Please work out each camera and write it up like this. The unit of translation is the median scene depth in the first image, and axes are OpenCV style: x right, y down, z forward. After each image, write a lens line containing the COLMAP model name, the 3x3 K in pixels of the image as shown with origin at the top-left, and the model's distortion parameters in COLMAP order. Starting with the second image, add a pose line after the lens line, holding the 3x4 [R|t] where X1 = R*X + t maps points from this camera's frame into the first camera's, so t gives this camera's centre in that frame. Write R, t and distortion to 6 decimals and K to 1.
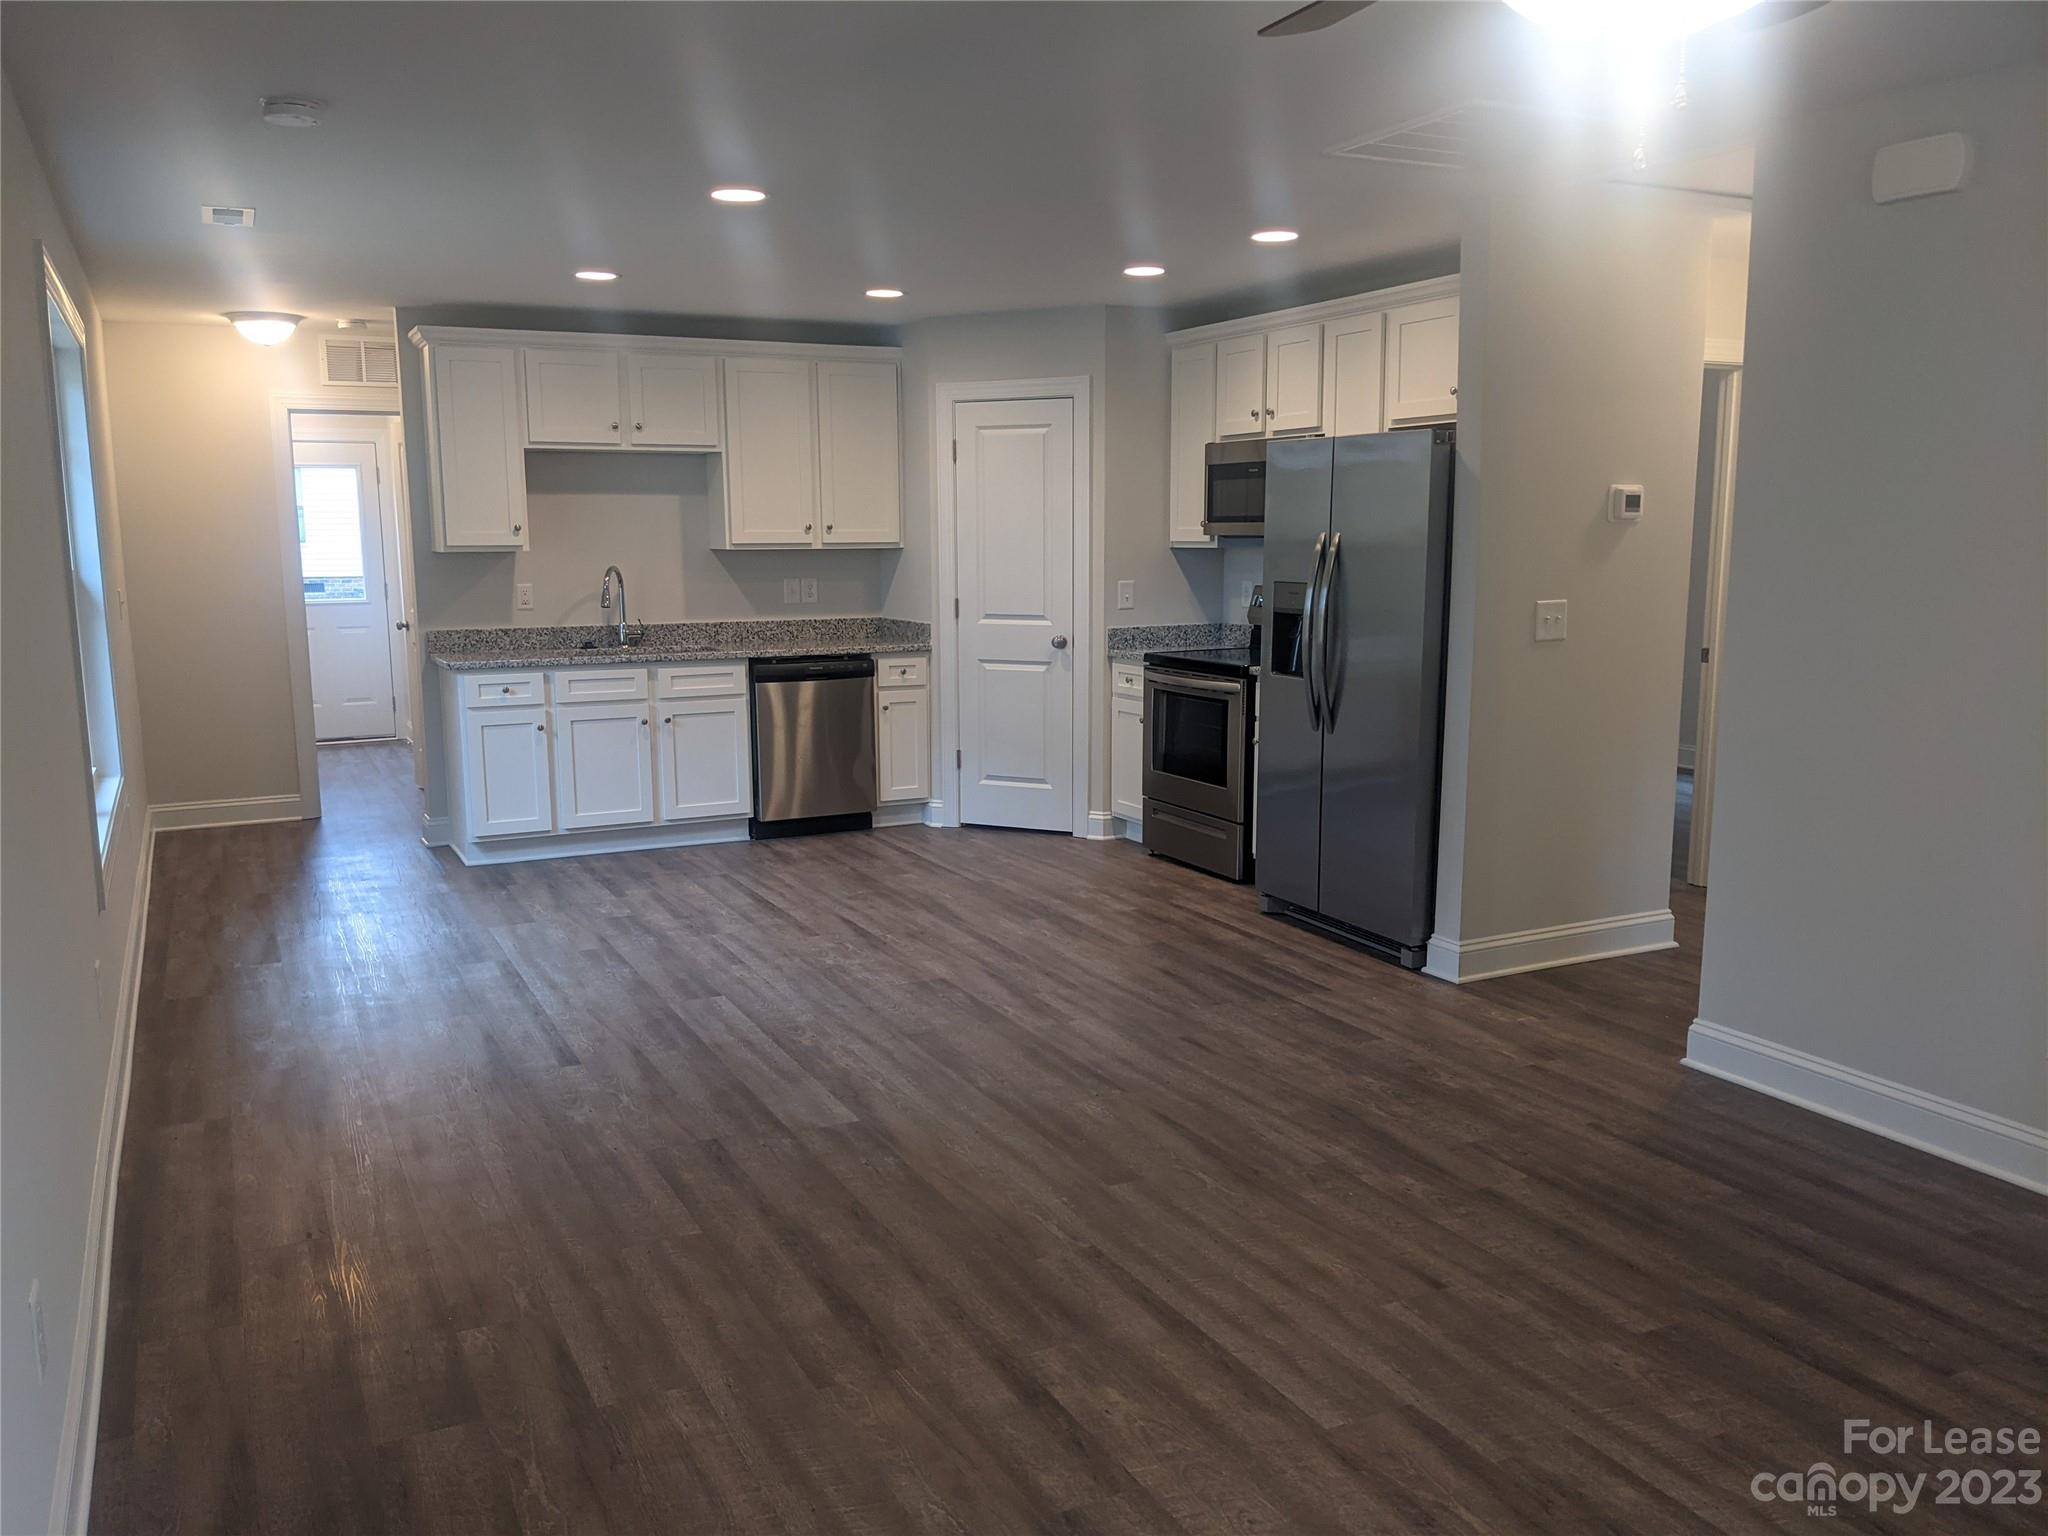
lens RADIAL K [[1617.4, 0, 997.4], [0, 1617.4, 784.8], [0, 0, 1]] dist [0.059634, -0.096306]
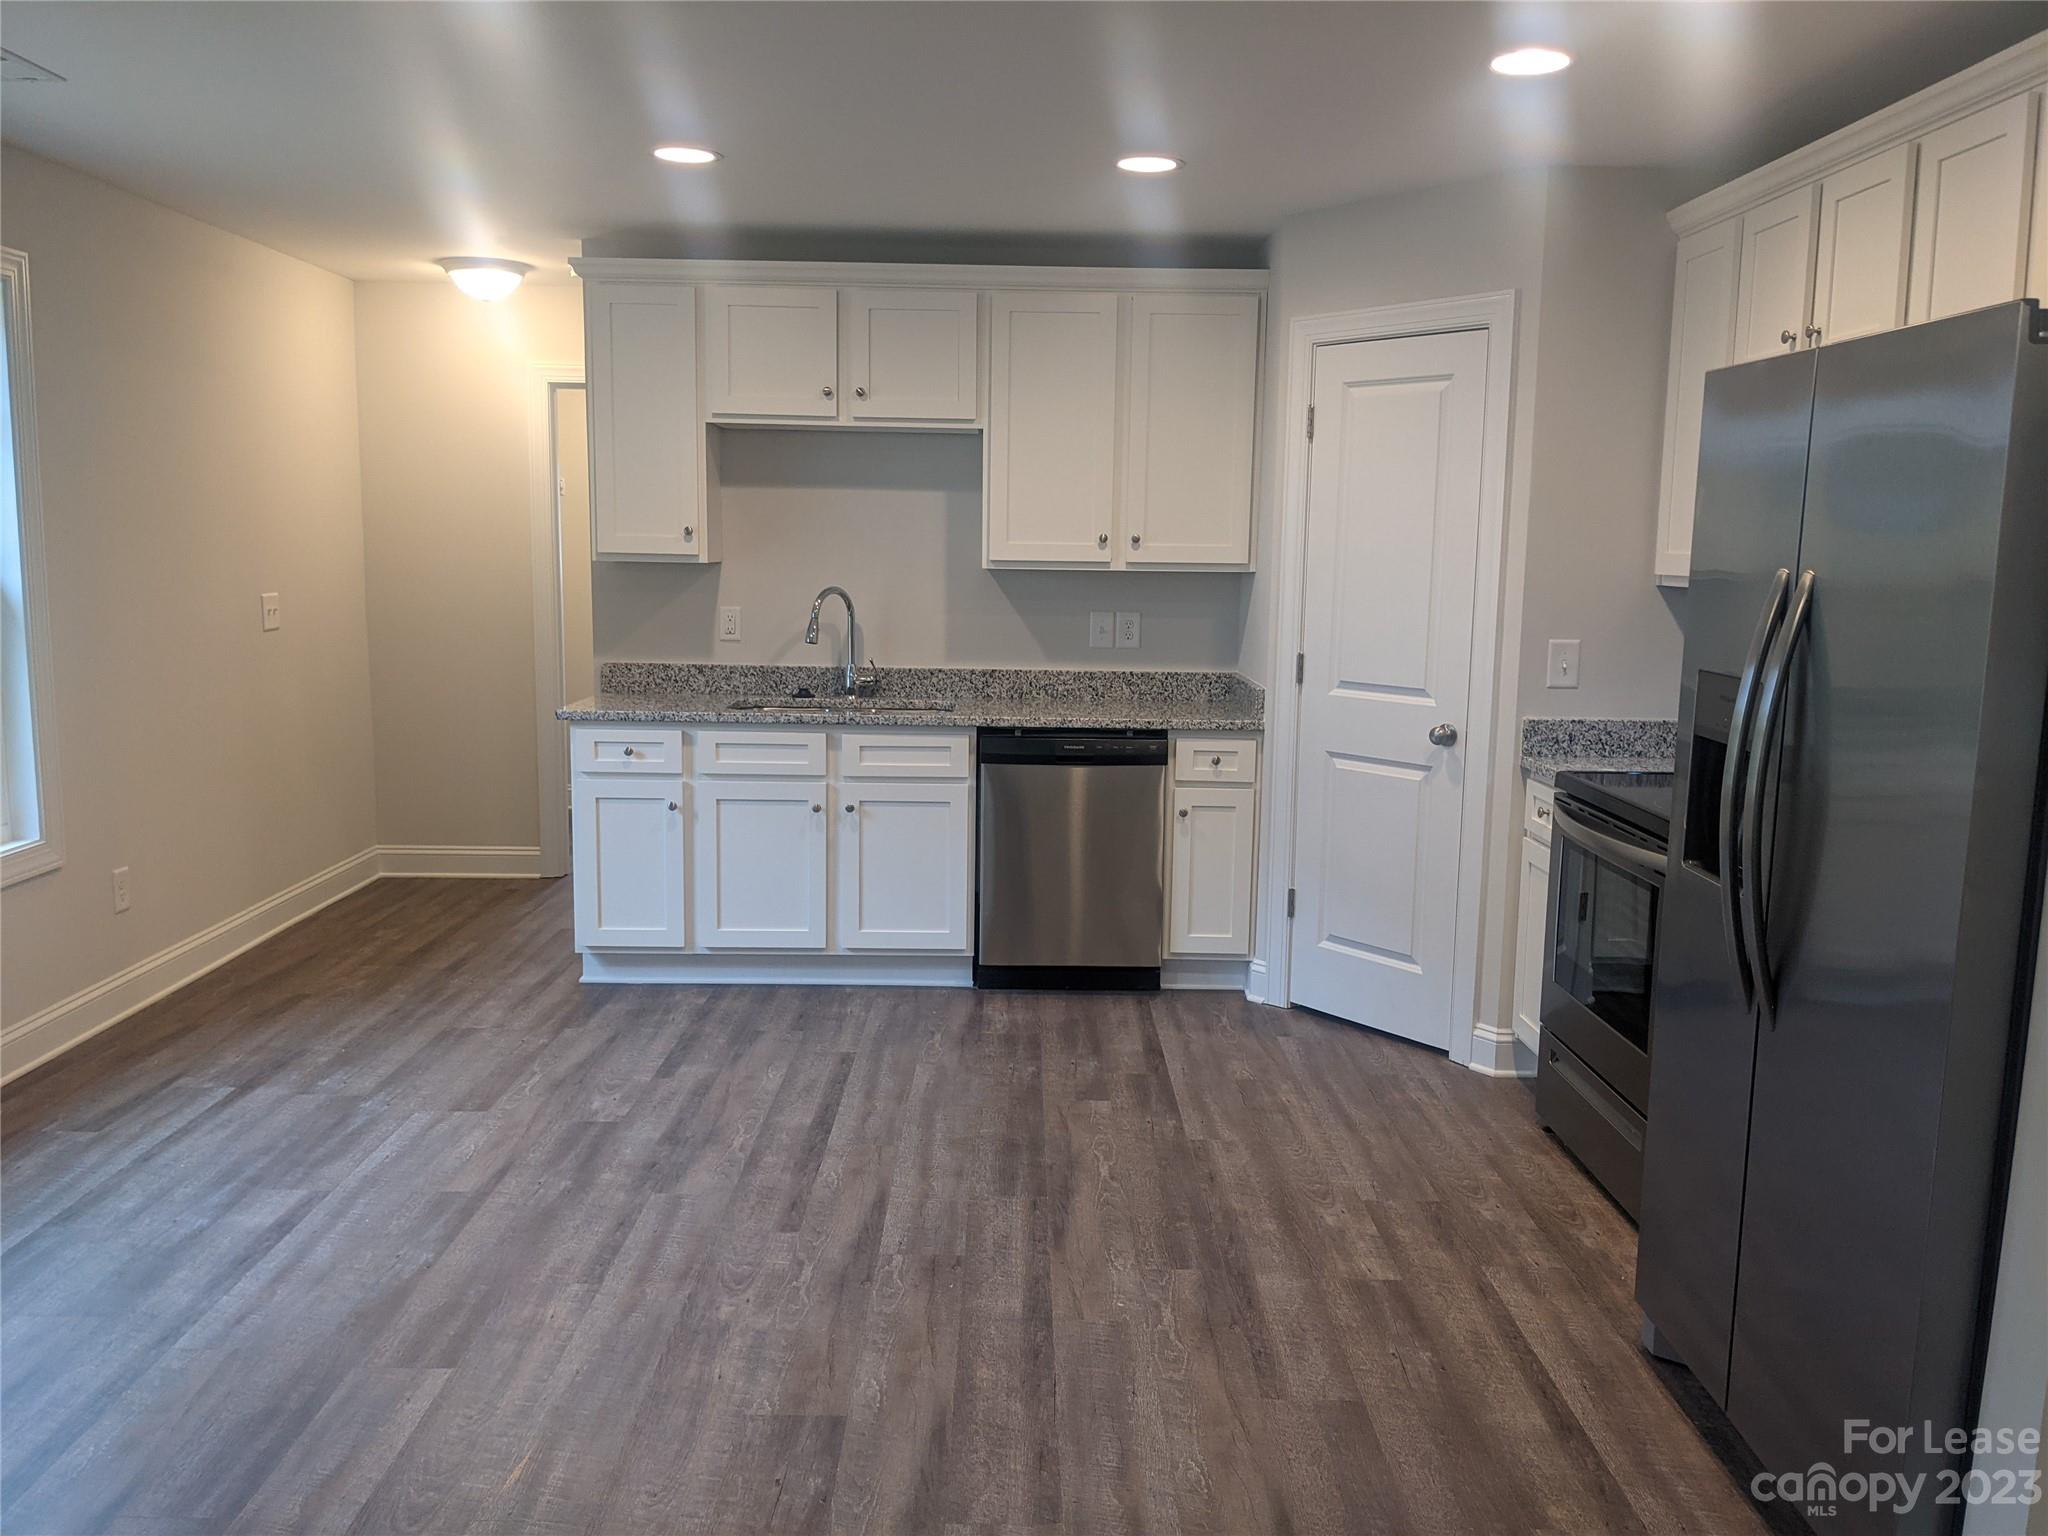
lens RADIAL K [[1617.4, 0, 1021.9], [0, 1617.4, 760.1], [0, 0, 1]] dist [0.059634, -0.096306]
pose [[0.901992, 0.079760, -0.424321, 0.183143], [-0.090102, 0.995923, -0.004328, -0.074696], [0.422246, 0.042136, 0.905501, 0.463601]]
